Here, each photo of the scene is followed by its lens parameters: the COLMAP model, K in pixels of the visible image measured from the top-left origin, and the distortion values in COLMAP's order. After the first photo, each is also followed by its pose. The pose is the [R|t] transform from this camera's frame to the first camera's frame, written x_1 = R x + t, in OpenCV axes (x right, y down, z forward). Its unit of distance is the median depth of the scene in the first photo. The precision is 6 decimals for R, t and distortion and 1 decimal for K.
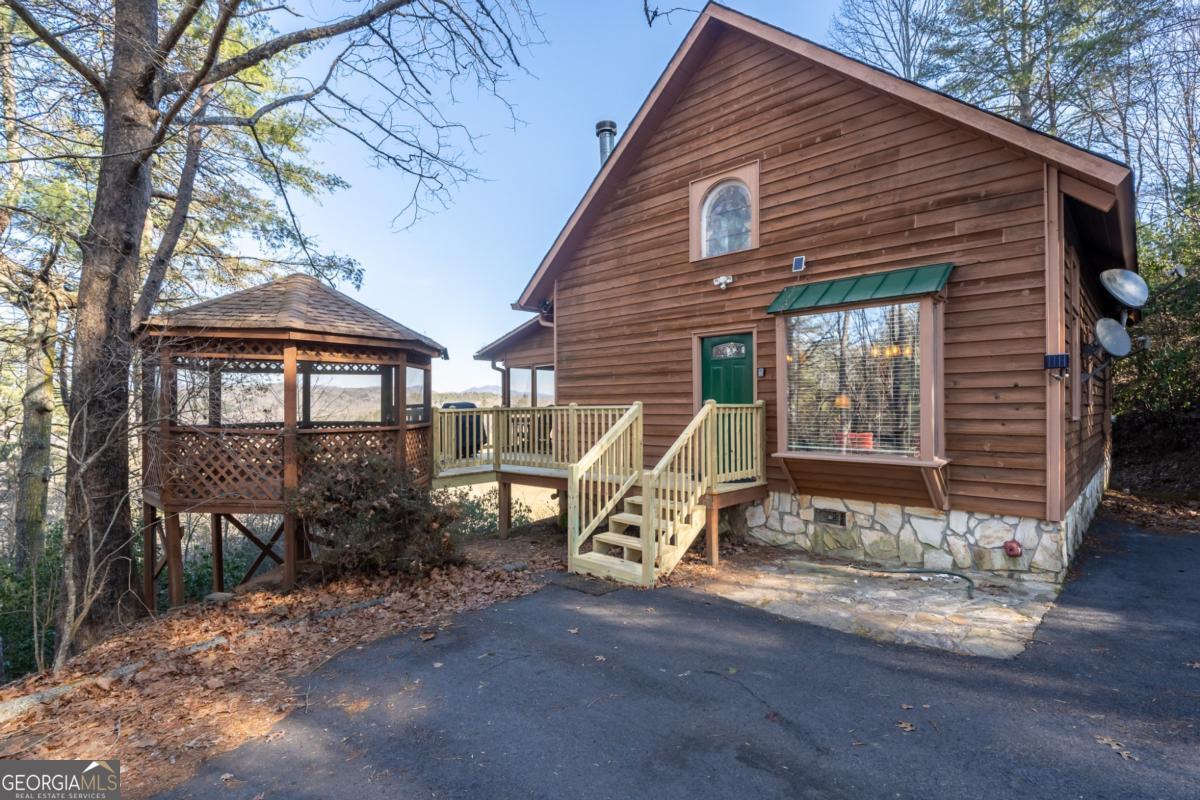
lens RADIAL K [[543.9, 0, 580.9], [0, 543.9, 396.4], [0, 0, 1]] dist [-0.000950, 0.000273]
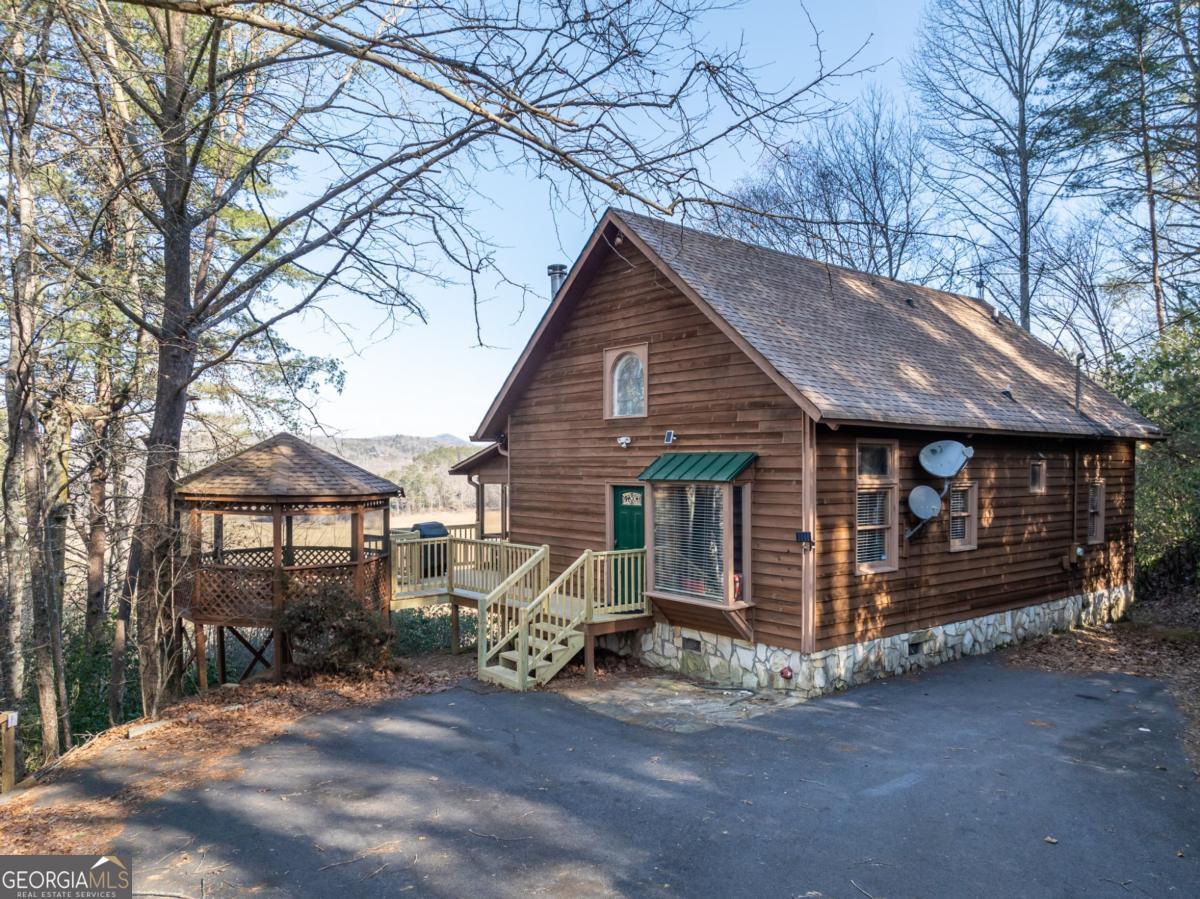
lens RADIAL K [[853.9, 0, 587.1], [0, 853.9, 453.1], [0, 0, 1]] dist [-0.035095, -0.006976]
pose [[0.990915, 0.004035, -0.134427, 0.478099], [-0.002413, 0.999922, 0.012230, -0.231740], [0.134466, -0.011795, 0.990848, -0.921252]]
